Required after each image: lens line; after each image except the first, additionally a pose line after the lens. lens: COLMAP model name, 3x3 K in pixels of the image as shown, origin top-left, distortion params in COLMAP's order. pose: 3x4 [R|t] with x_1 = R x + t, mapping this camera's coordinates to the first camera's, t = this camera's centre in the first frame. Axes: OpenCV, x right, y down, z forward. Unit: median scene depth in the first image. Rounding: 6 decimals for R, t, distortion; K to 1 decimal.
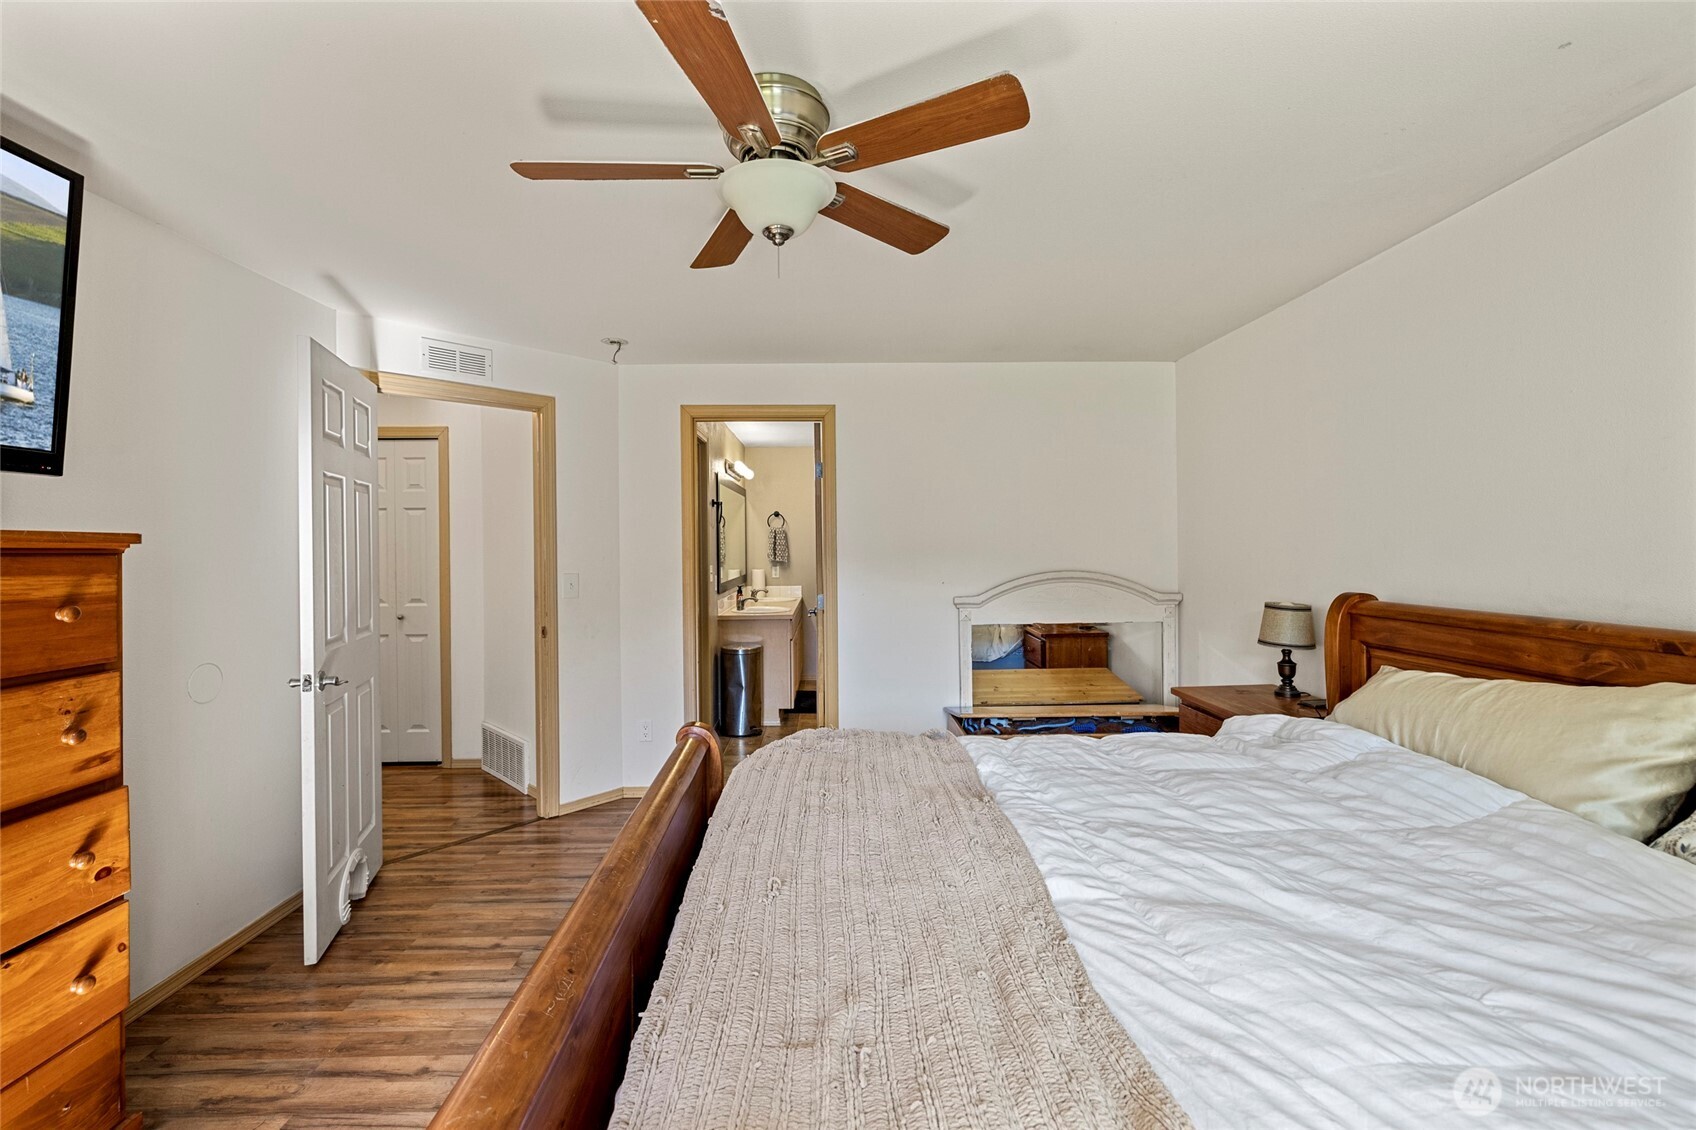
lens RADIAL K [[711.4, 0, 842.3], [0, 711.4, 551.4], [0, 0, 1]] dist [-0.001822, 0.000182]
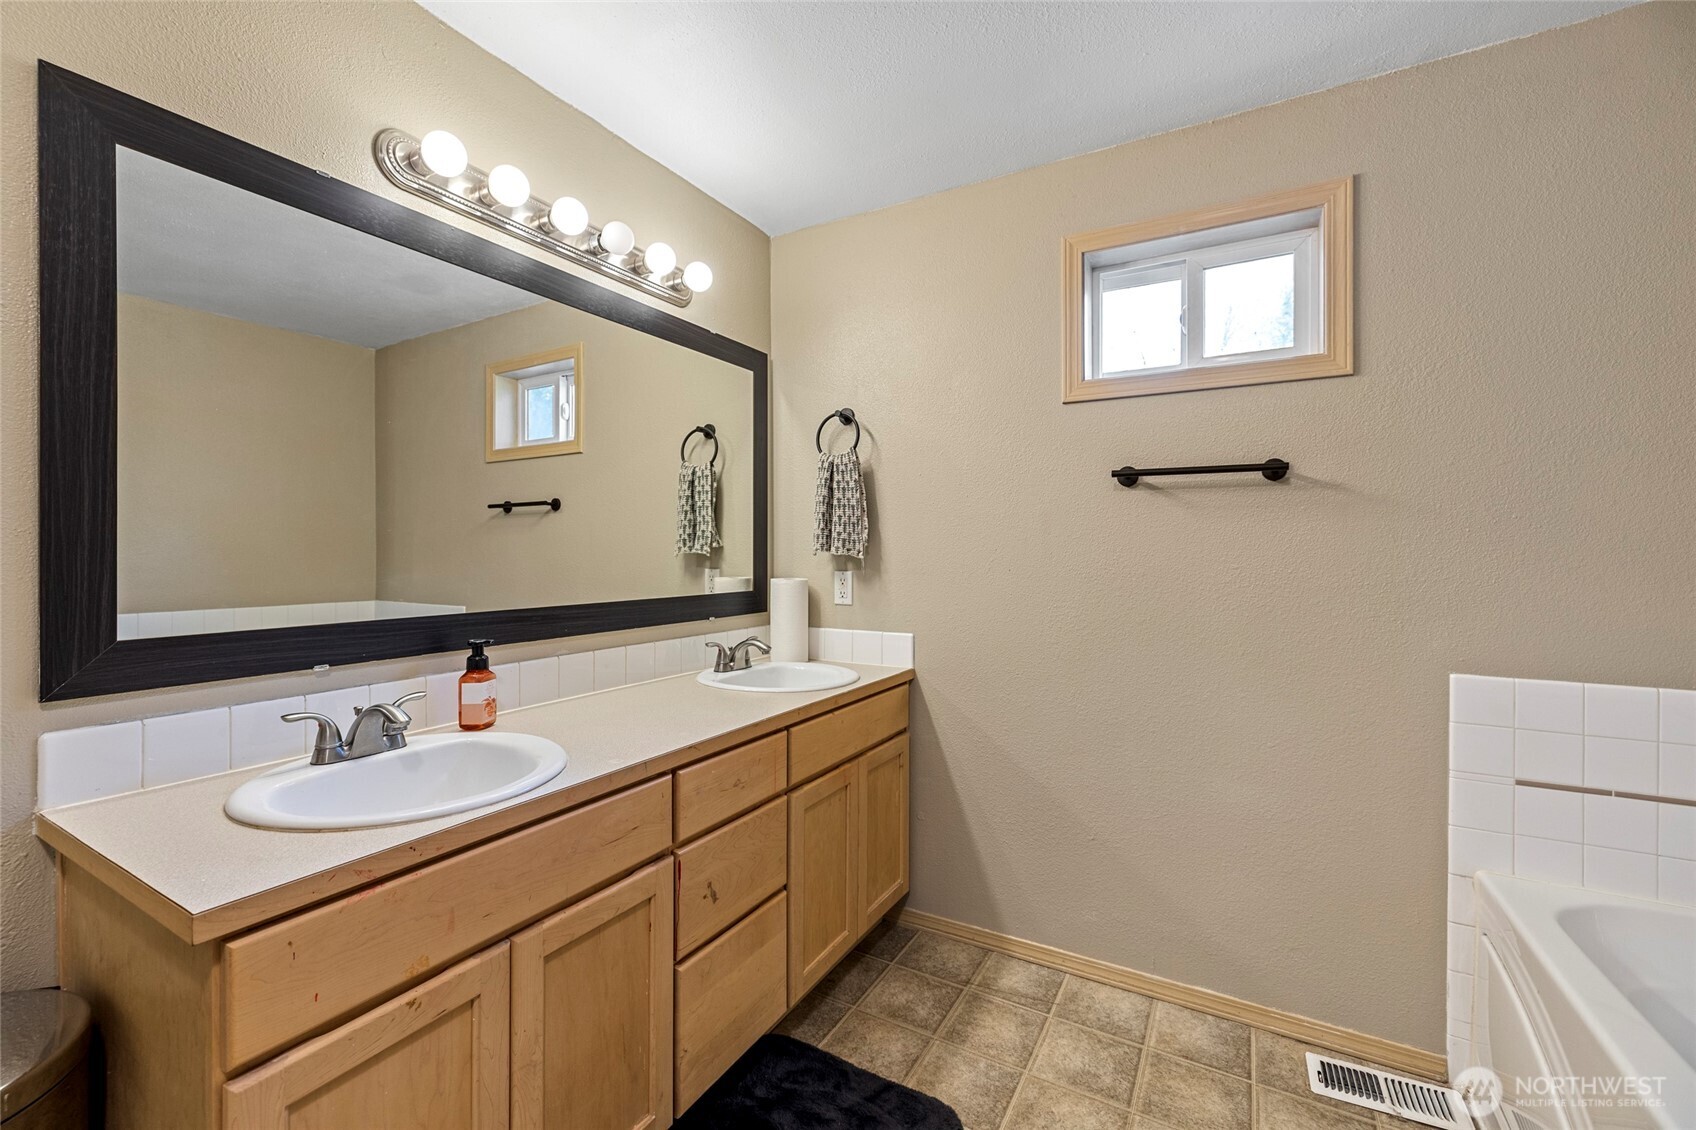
lens RADIAL K [[711.4, 0, 842.3], [0, 711.4, 551.4], [0, 0, 1]] dist [-0.001822, 0.000182]
pose [[0.861161, 0.016184, -0.508075, 0.081475], [-0.020171, 0.999794, -0.002341, 0.012857], [0.507933, 0.012264, 0.861309, 0.712852]]
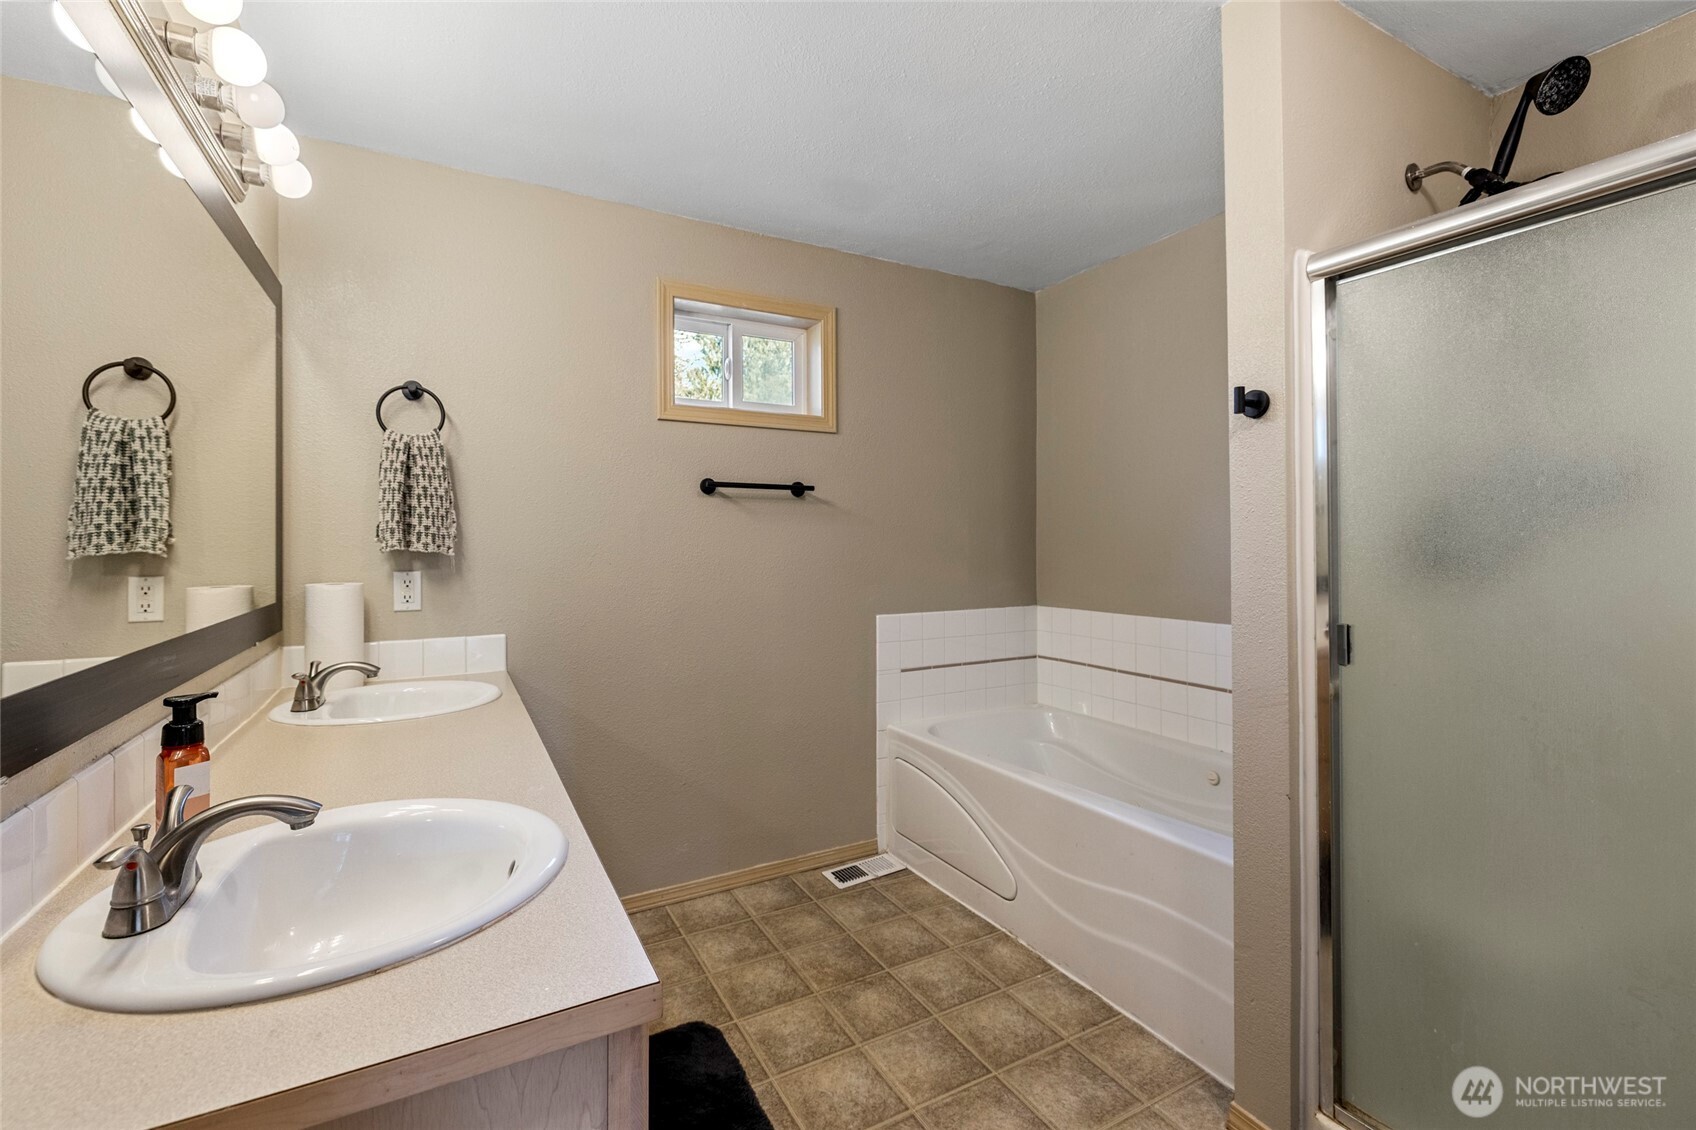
lens RADIAL K [[721.9, 0, 842.2], [0, 721.9, 542.4], [0, 0, 1]] dist [0.001001, 0.000096]
pose [[0.881471, 0.010436, 0.472124, -0.077199], [-0.002949, 0.999858, -0.016596, 0.014031], [-0.472230, 0.013237, 0.881376, 0.663453]]
